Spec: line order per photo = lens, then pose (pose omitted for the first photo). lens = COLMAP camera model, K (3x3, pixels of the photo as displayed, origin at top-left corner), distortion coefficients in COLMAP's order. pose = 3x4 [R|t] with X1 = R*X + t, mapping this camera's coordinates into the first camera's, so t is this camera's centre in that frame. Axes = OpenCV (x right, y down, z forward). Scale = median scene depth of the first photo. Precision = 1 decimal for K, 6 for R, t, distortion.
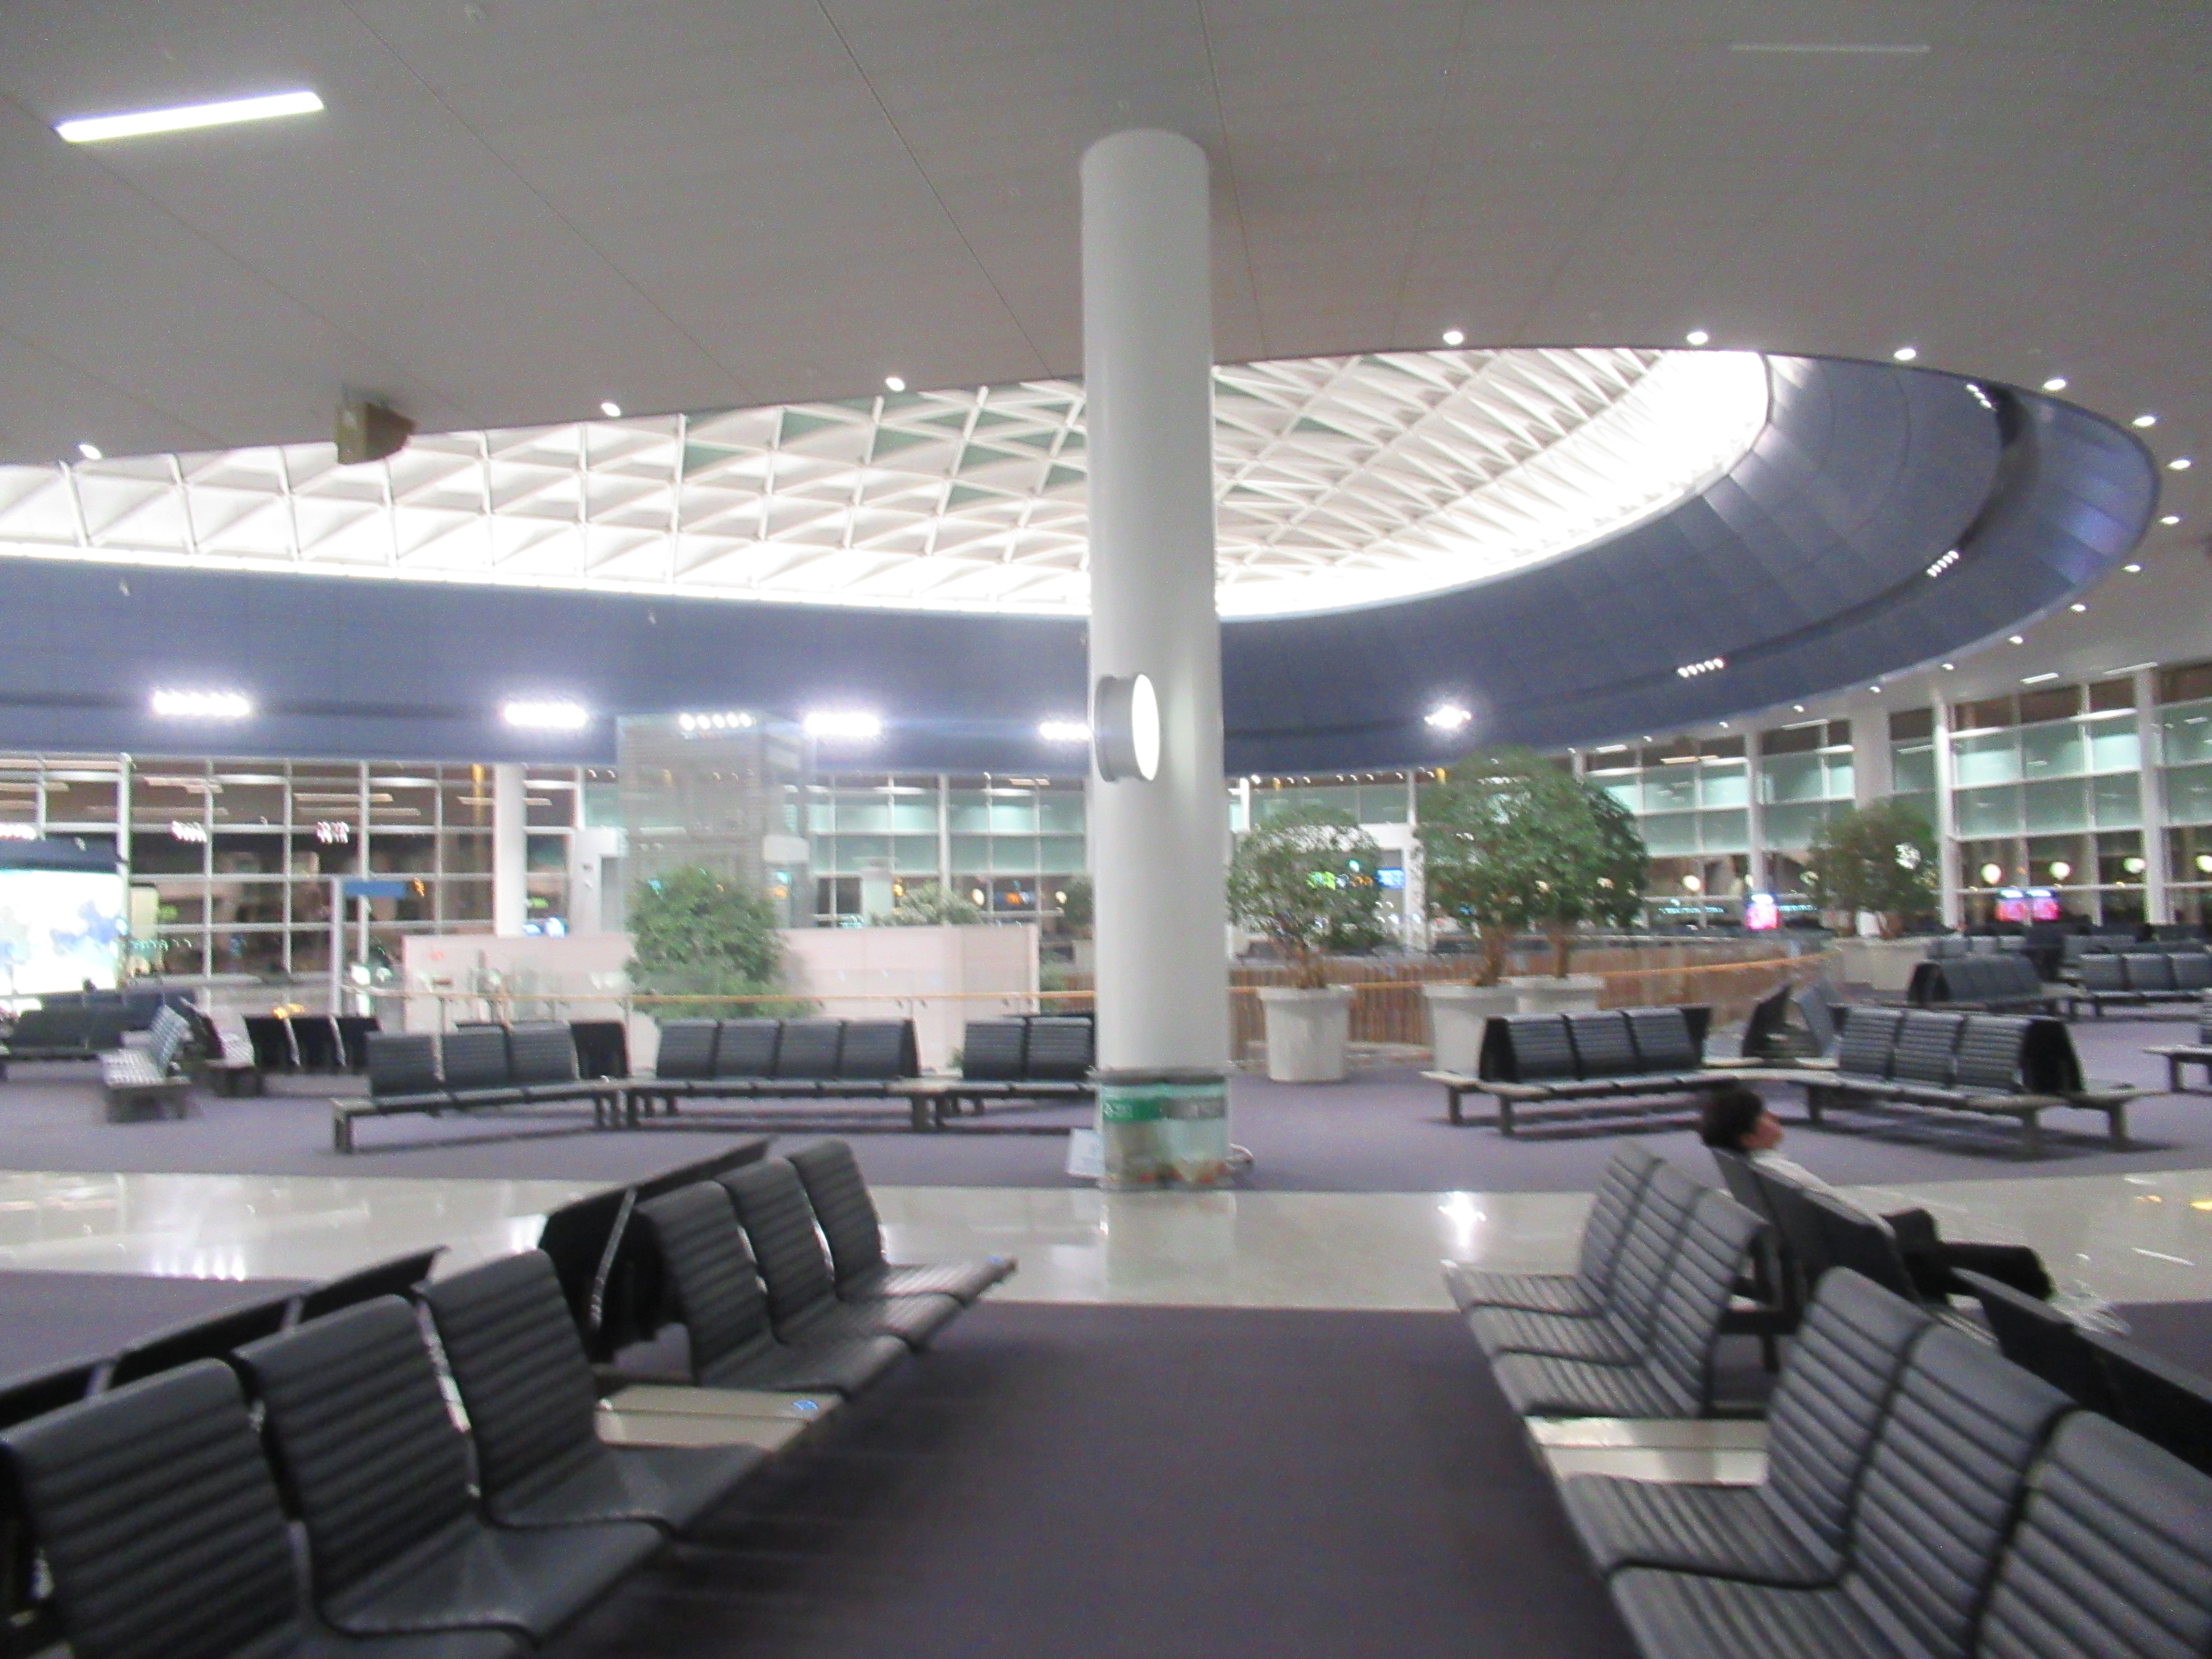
lens RADIAL K [[1634.9, 0, 1098.2], [0, 1634.9, 823.4], [0, 0, 1]] dist [-0.012868, 0.005602]
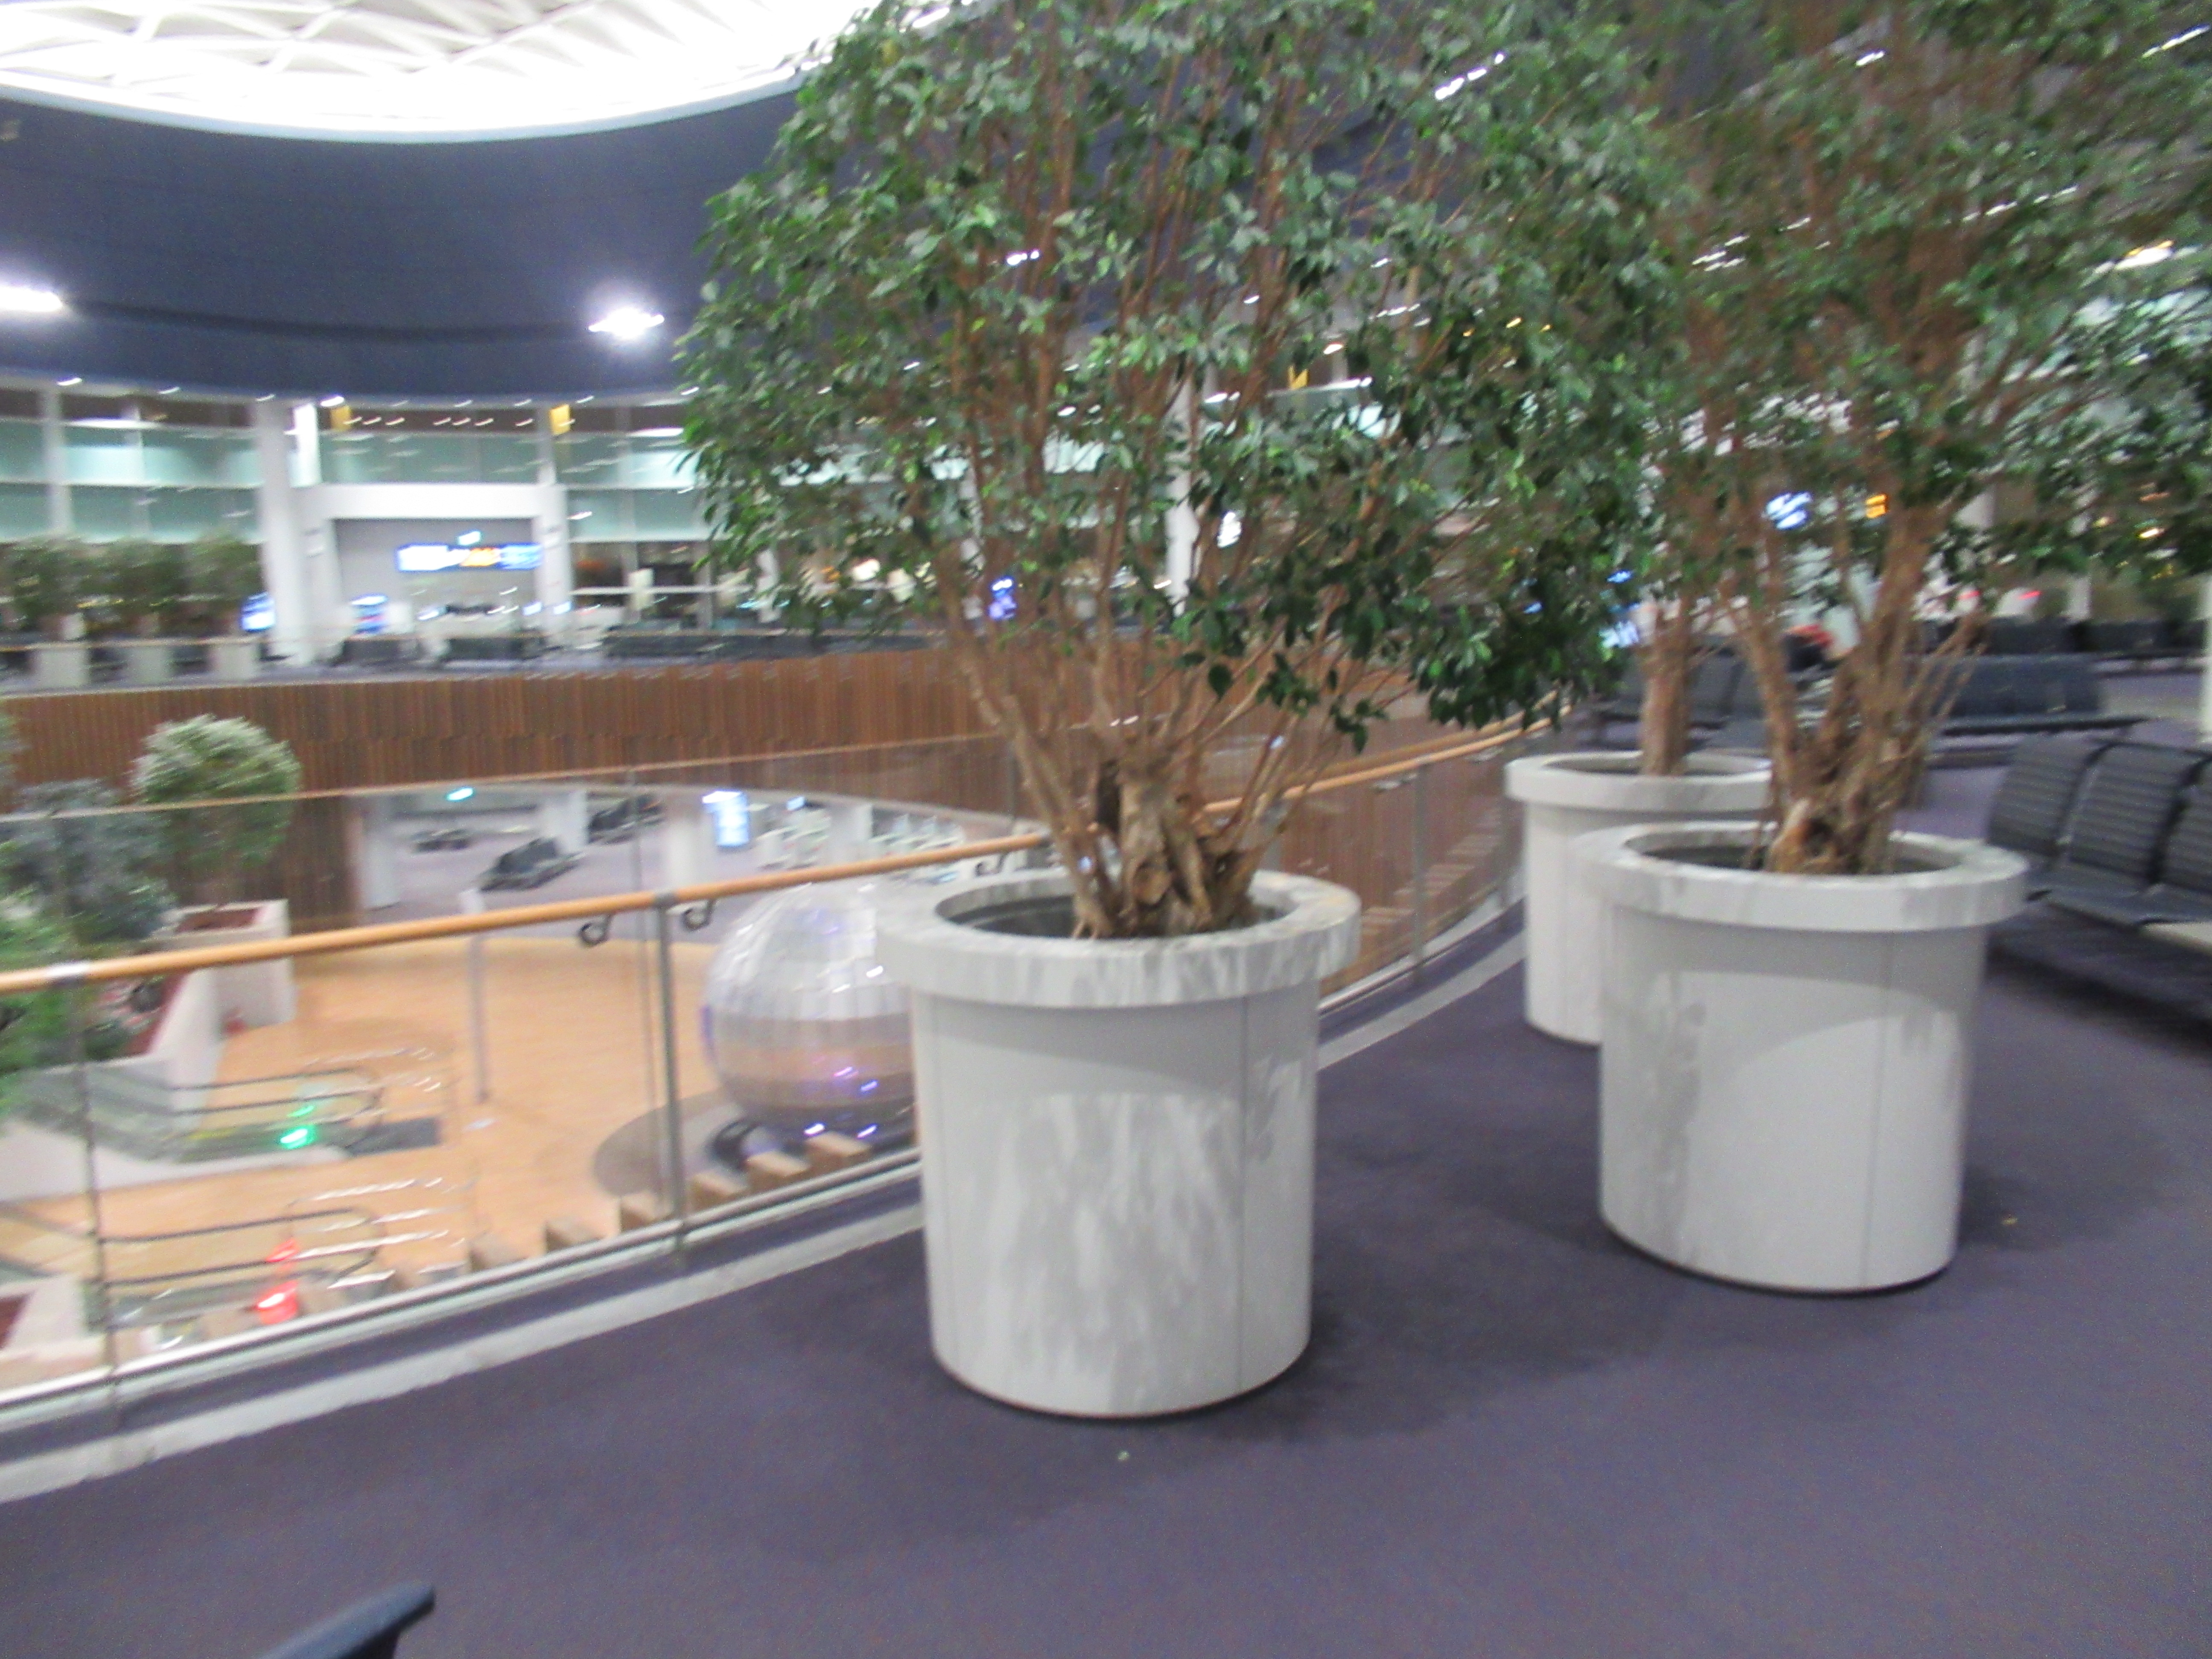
lens RADIAL K [[1634.9, 0, 1100.3], [0, 1634.9, 837.4], [0, 0, 1]] dist [-0.012868, 0.005602]
pose [[0.853516, -0.070432, 0.516285, 0.006039], [-0.031649, 0.981986, 0.186285, 0.015269], [-0.520105, -0.175337, 0.835911, 0.233306]]
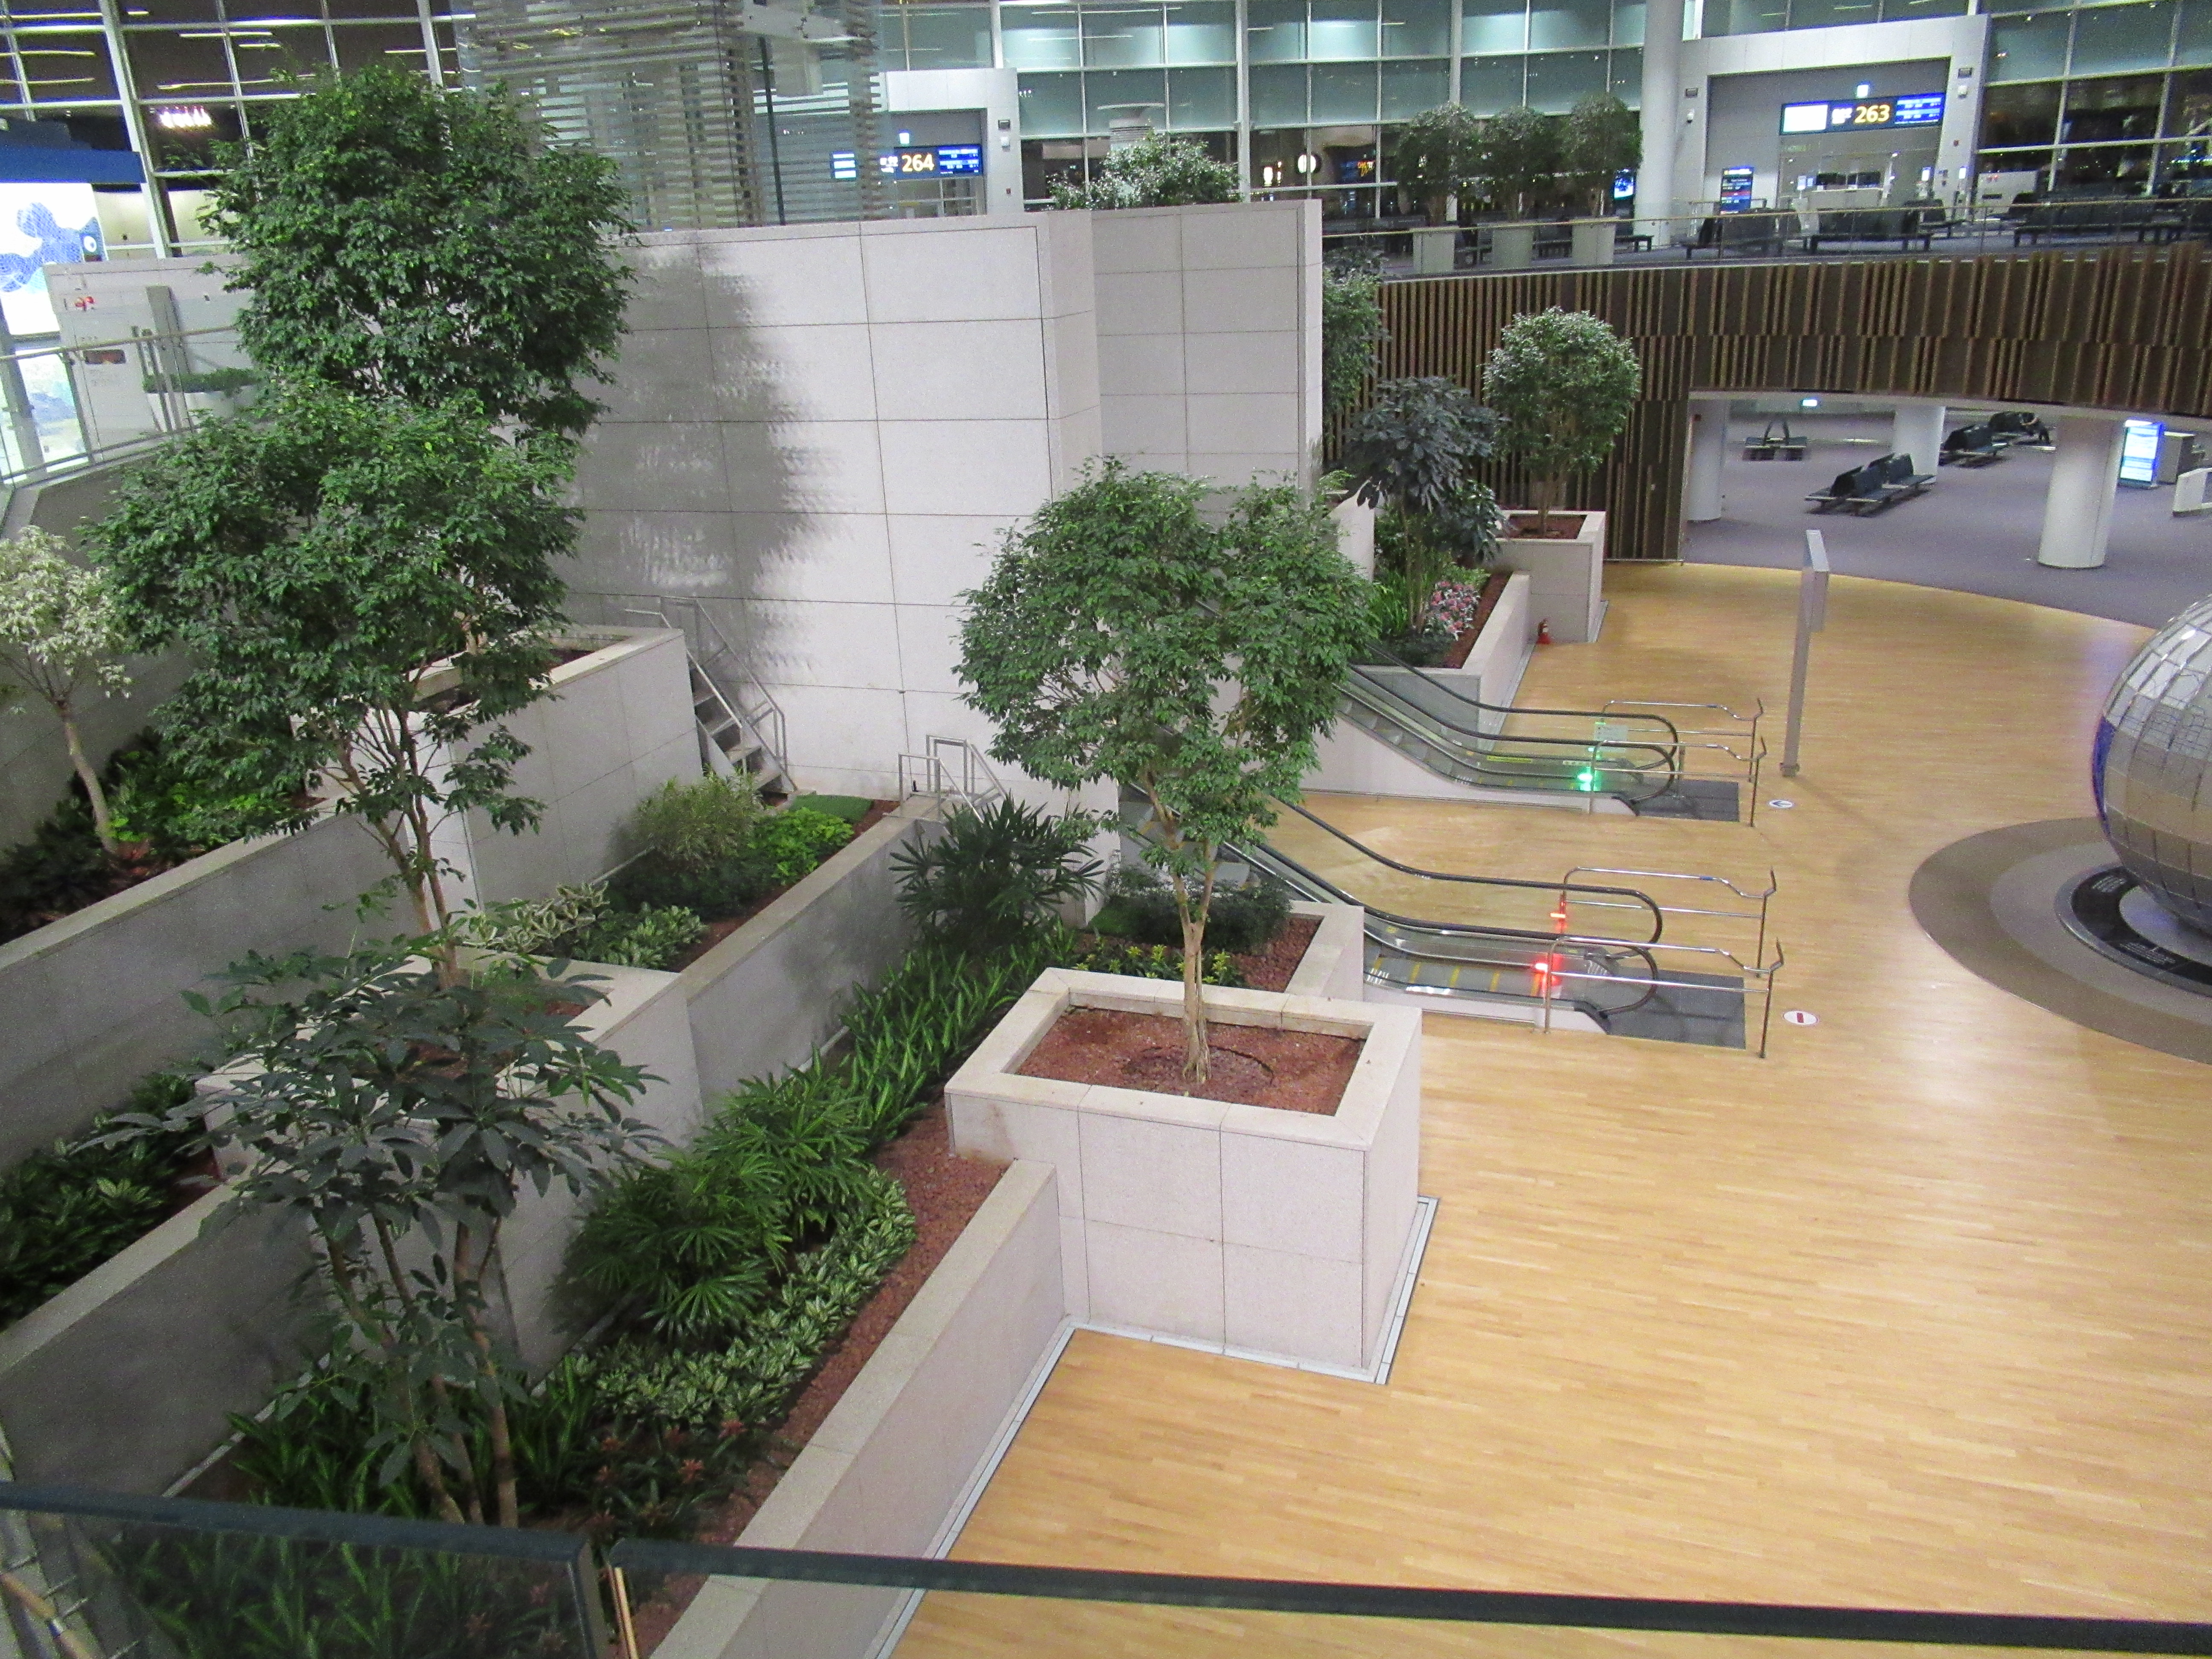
lens RADIAL K [[1634.9, 0, 1093.7], [0, 1634.9, 826.6], [0, 0, 1]] dist [-0.012868, 0.005602]
pose [[0.976471, 0.048681, -0.210081, 0.007553], [0.042576, 0.911491, 0.409111, 0.019187], [0.211403, -0.408429, 0.887972, 0.297599]]
